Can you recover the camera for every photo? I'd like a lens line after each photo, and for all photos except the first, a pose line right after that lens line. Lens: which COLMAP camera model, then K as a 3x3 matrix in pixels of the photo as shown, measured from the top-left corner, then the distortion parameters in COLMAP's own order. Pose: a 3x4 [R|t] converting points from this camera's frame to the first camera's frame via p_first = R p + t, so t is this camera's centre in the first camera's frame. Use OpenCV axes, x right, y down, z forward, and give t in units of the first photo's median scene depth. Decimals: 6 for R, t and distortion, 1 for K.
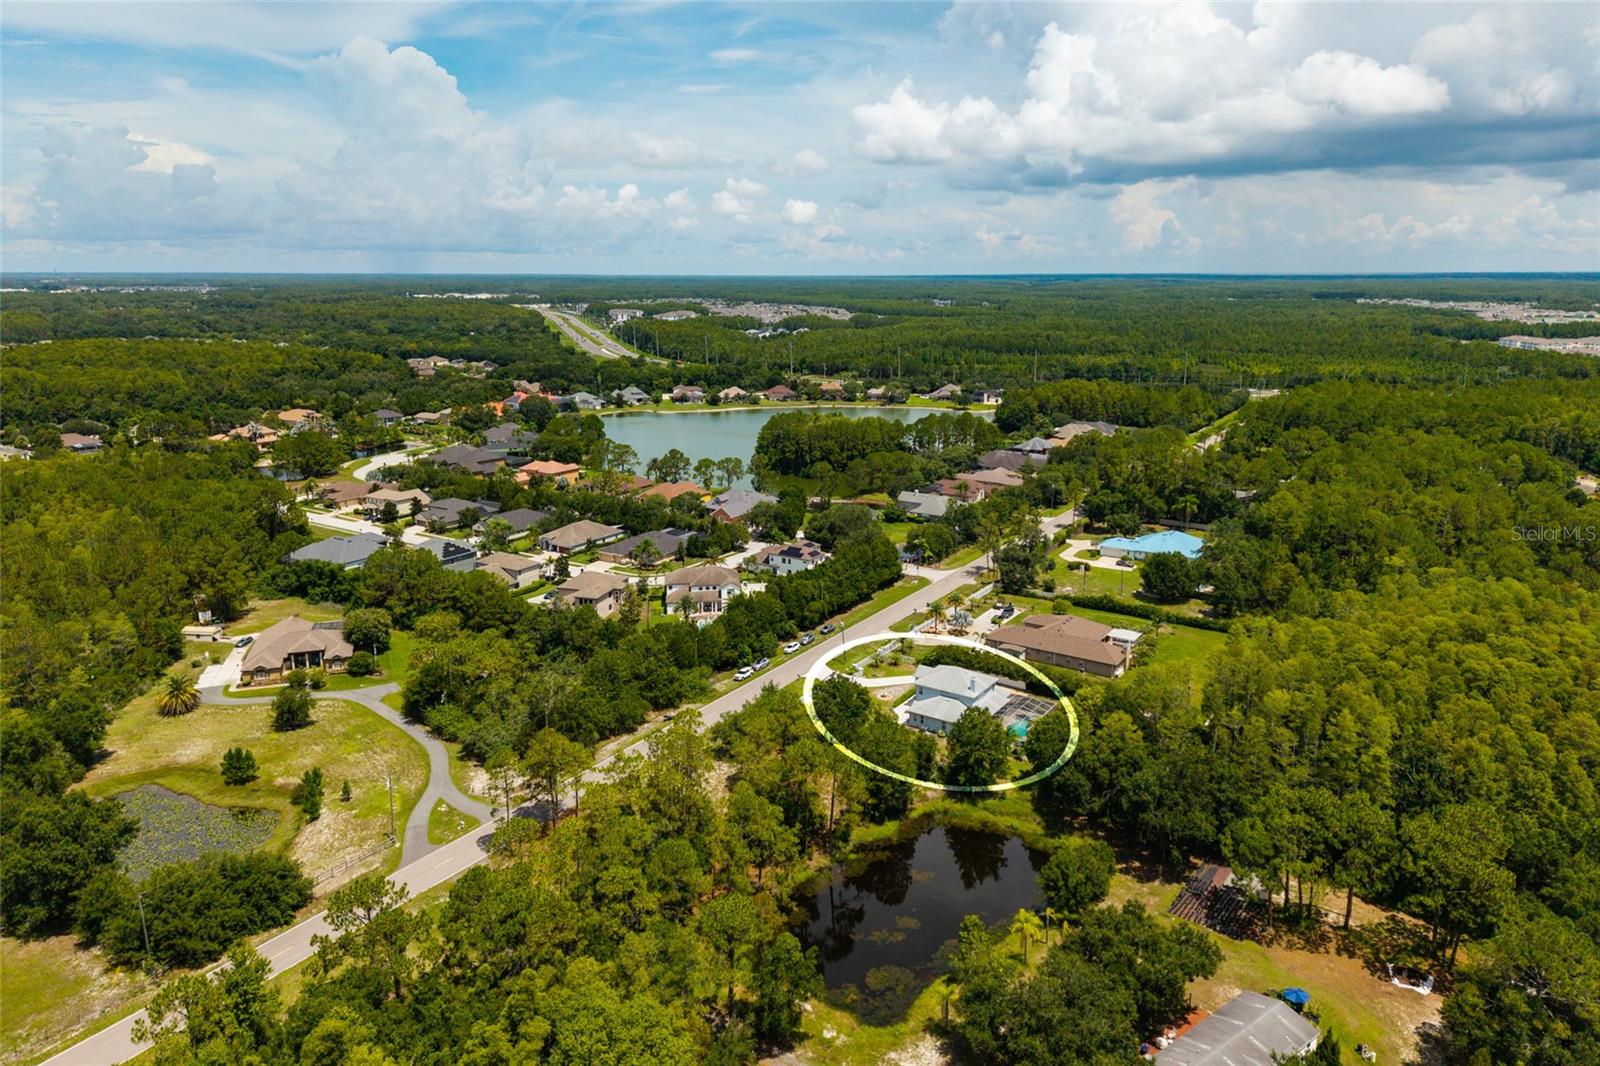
lens RADIAL K [[1062.4, 0, 804.8], [0, 1062.4, 505.0], [0, 0, 1]] dist [0.060223, -0.043642]
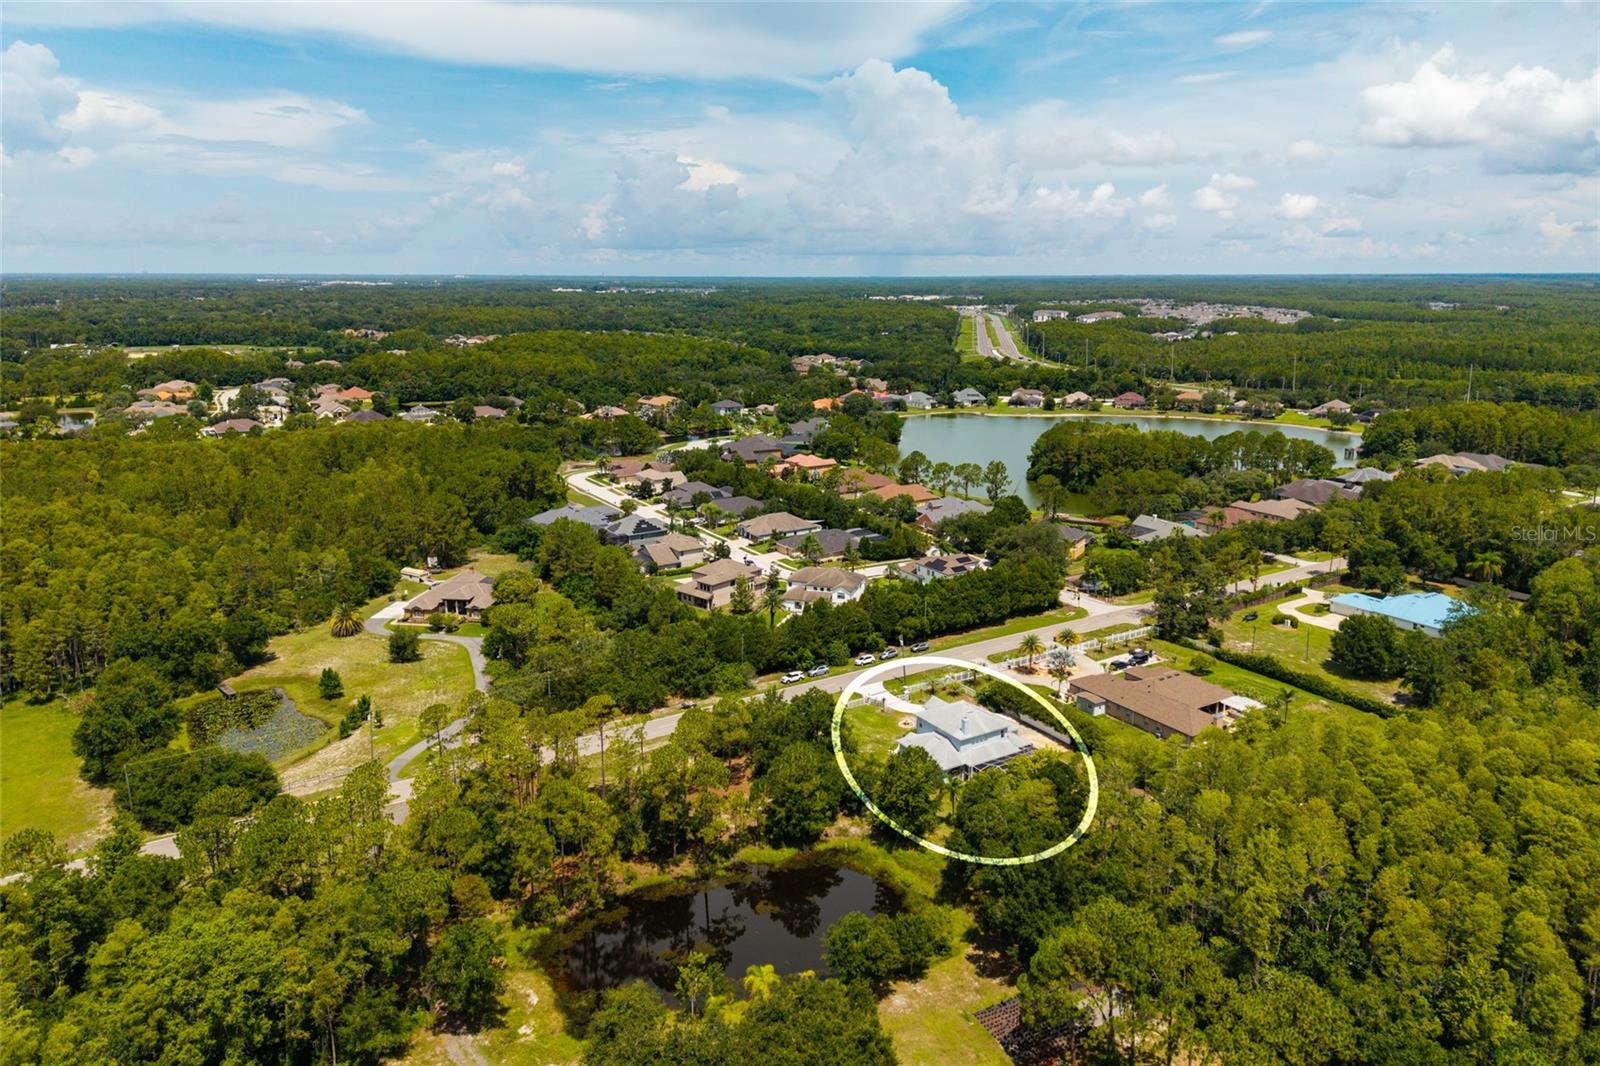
lens RADIAL K [[1062.4, 0, 806.0], [0, 1062.4, 507.2], [0, 0, 1]] dist [0.060223, -0.043642]
pose [[0.909774, 0.090163, -0.405194, 0.074783], [-0.089914, 0.995755, 0.019691, -0.004240], [0.405249, 0.018519, 0.914019, 0.022012]]
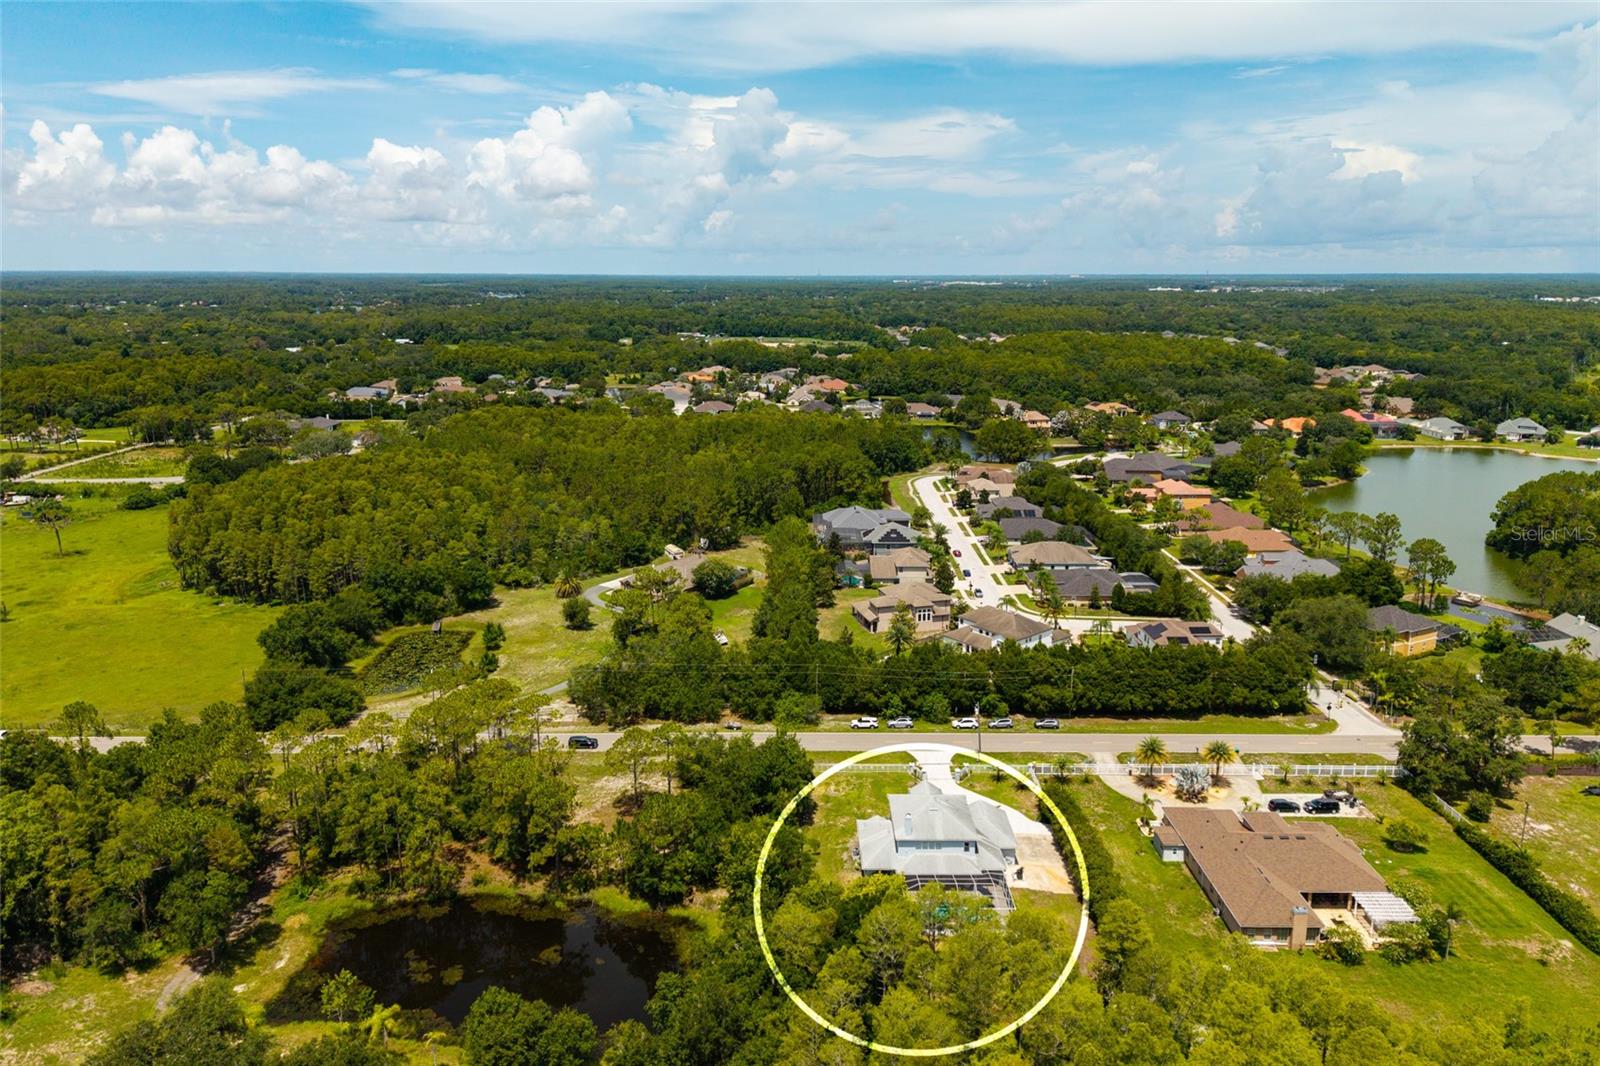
lens RADIAL K [[1062.4, 0, 802.0], [0, 1062.4, 507.7], [0, 0, 1]] dist [0.060223, -0.043642]
pose [[0.550129, 0.182499, -0.814894, 0.131820], [-0.181407, 0.978642, 0.096704, -0.020060], [0.815138, 0.094628, 0.571486, 0.096275]]
